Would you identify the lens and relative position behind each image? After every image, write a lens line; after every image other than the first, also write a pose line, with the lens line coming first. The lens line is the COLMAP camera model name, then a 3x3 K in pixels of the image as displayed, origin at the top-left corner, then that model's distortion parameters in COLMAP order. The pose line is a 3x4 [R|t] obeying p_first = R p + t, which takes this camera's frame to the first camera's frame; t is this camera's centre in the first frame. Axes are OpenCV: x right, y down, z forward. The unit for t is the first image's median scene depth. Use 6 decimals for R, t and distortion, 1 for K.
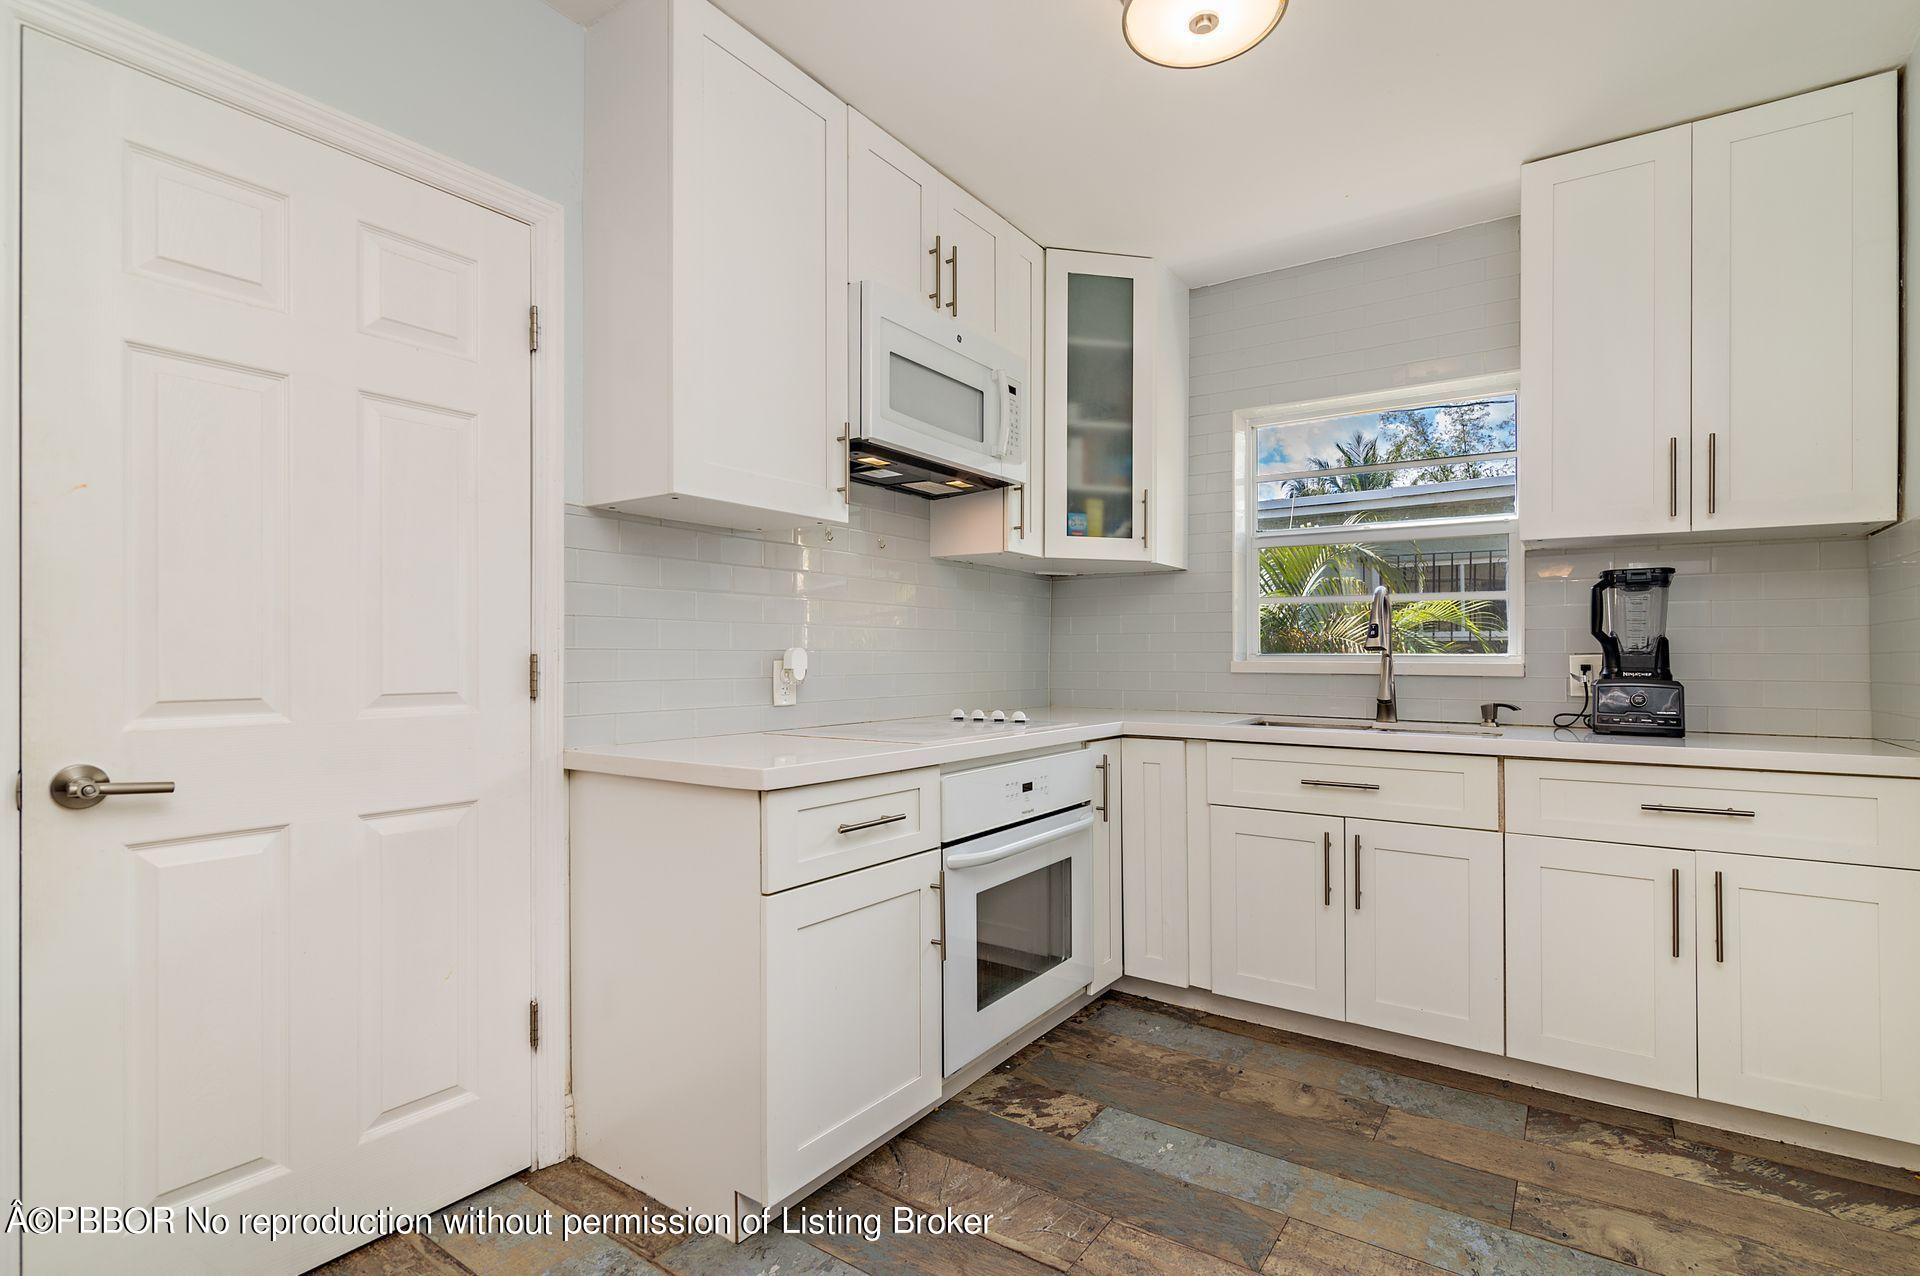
lens RADIAL K [[887.3, 0, 957.5], [0, 887.3, 645.1], [0, 0, 1]] dist [-0.000375, -0.000723]
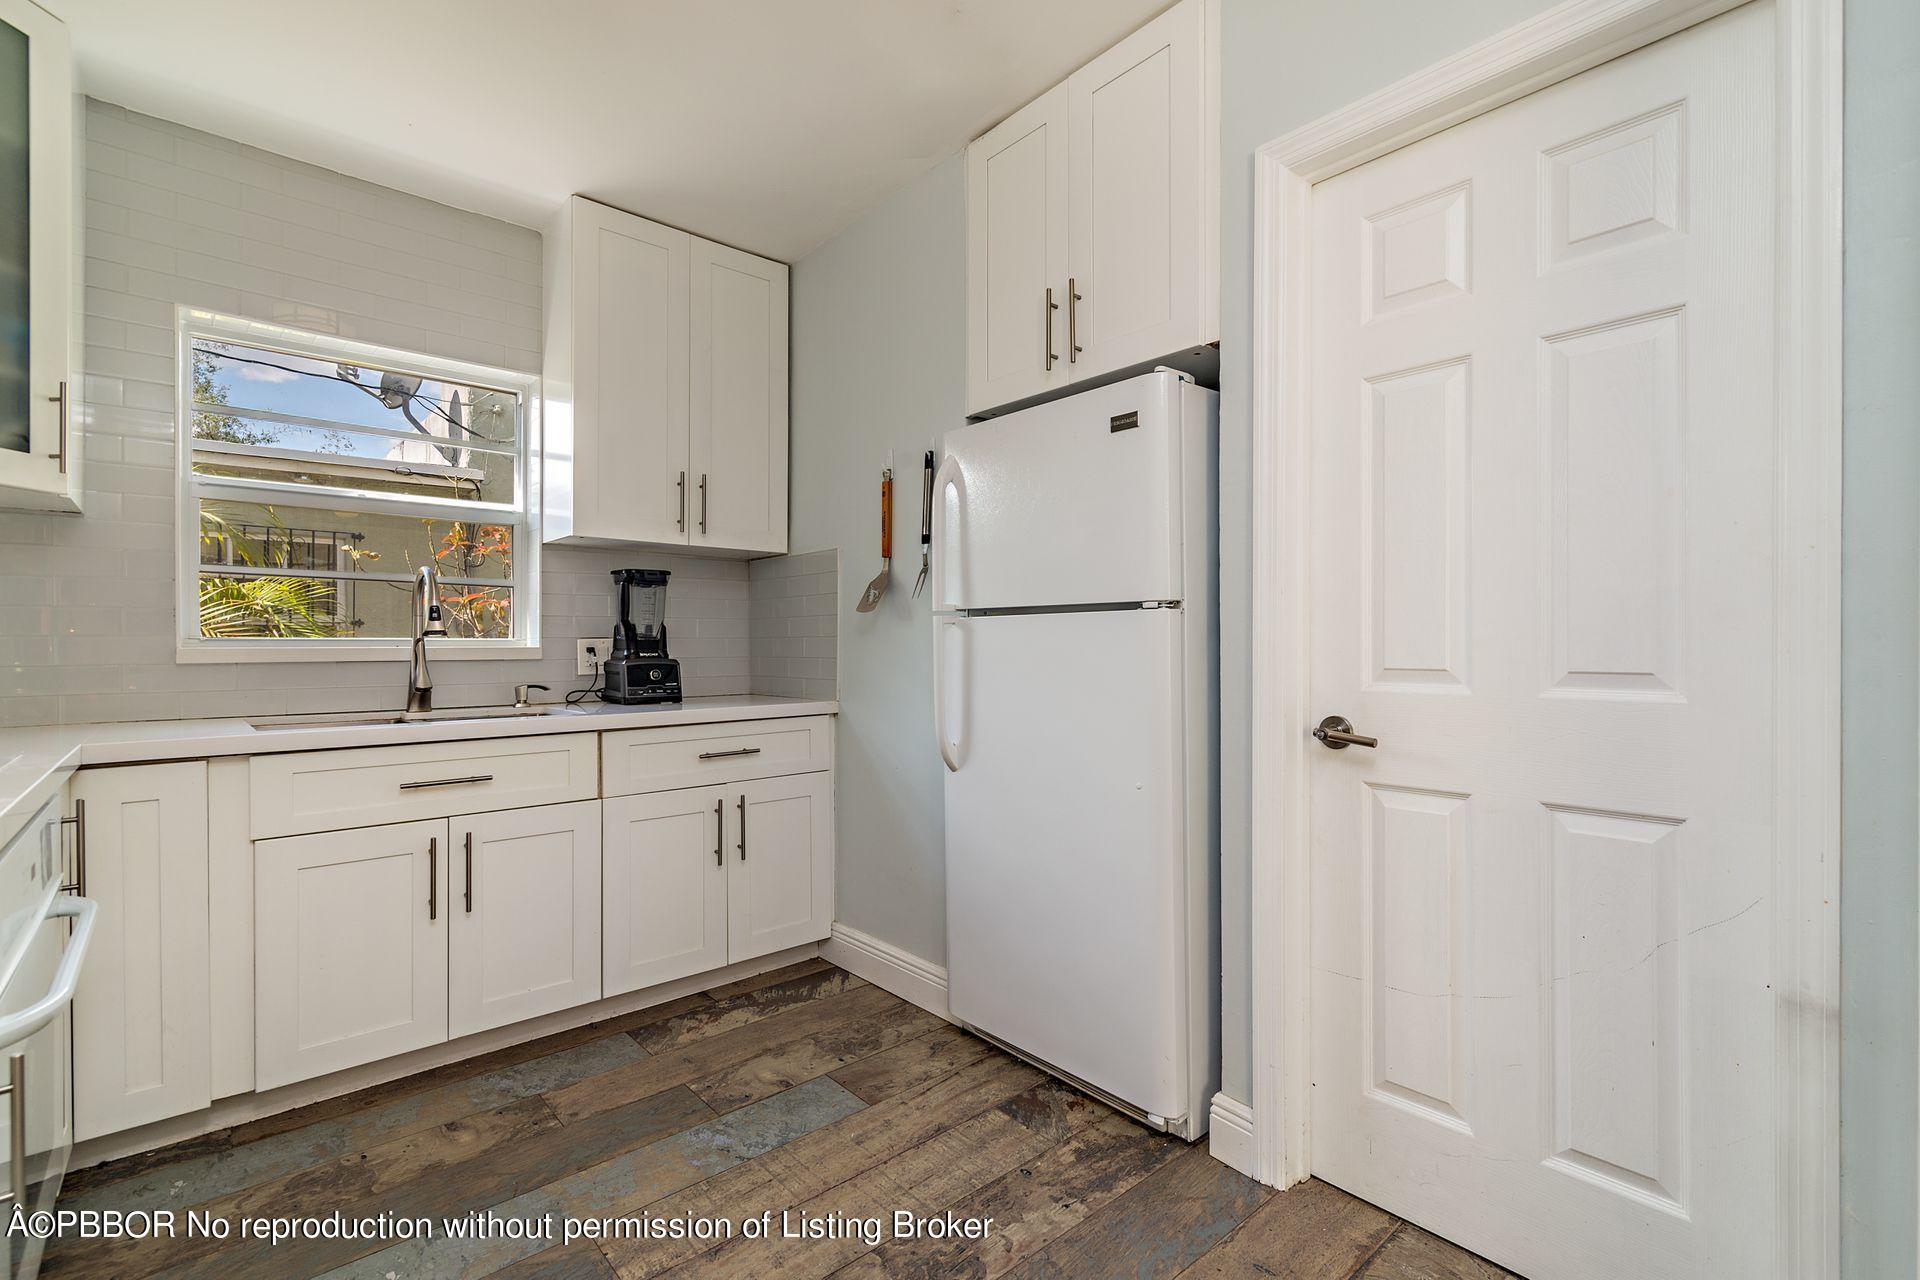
lens RADIAL K [[860.2, 0, 960.0], [0, 860.2, 640.0], [0, 0, 1]] dist [0.000472, 0.000472]
pose [[0.253160, -0.000765, 0.967424, -0.311613], [-0.005984, 0.999979, 0.002357, 0.007850], [-0.967406, -0.006385, 0.253150, 0.294609]]
